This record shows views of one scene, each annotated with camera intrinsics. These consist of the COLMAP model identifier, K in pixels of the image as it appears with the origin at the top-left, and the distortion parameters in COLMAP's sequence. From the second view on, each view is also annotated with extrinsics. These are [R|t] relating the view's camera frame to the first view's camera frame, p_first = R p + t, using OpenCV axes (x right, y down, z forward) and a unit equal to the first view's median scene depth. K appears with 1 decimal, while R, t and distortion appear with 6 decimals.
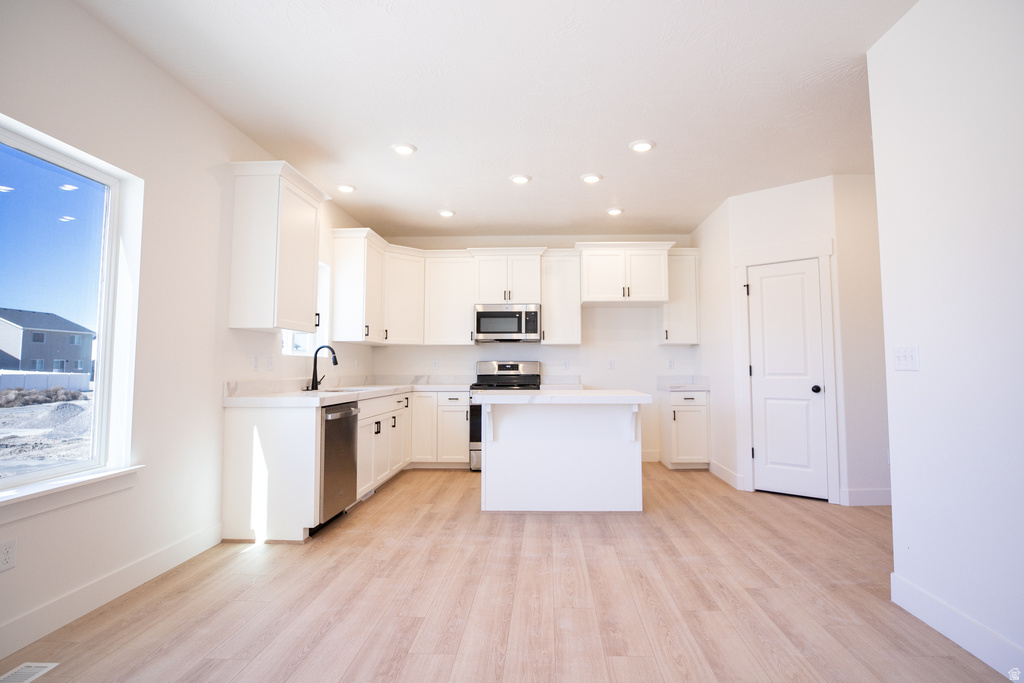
lens RADIAL K [[536.9, 0, 512.7], [0, 536.9, 335.9], [0, 0, 1]] dist [-0.030282, -0.000350]
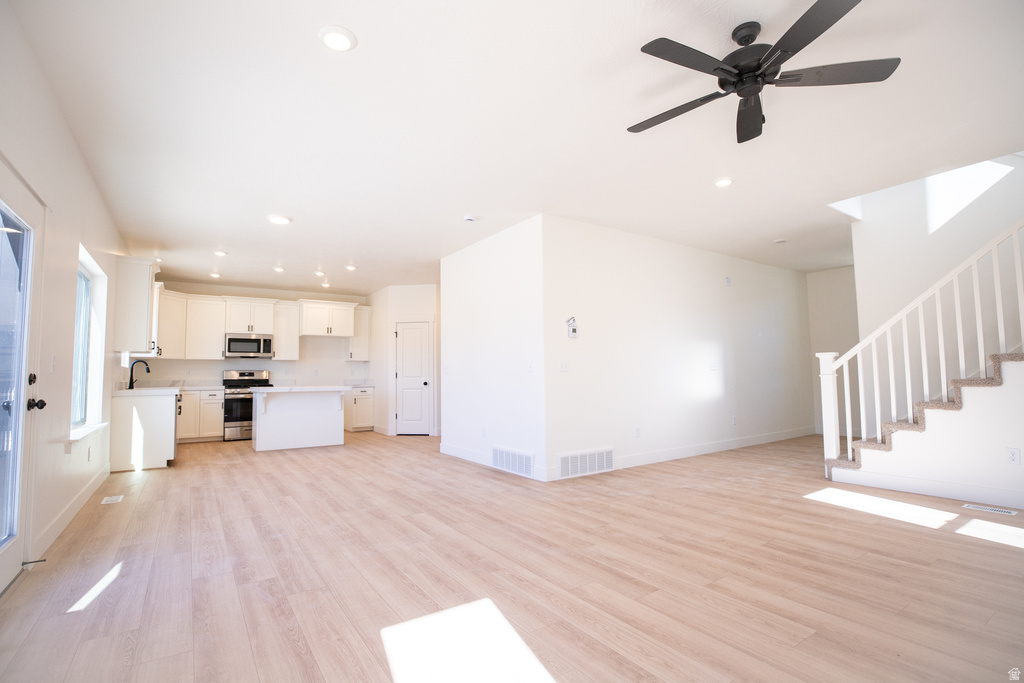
lens RADIAL K [[480.7, 0, 511.9], [0, 480.7, 344.0], [0, 0, 1]] dist [0.002780, 0.000075]
pose [[0.792979, 0.034549, 0.608269, -0.258044], [-0.028336, 0.999402, -0.019824, -0.023642], [-0.608590, -0.001516, 0.793484, -0.574448]]
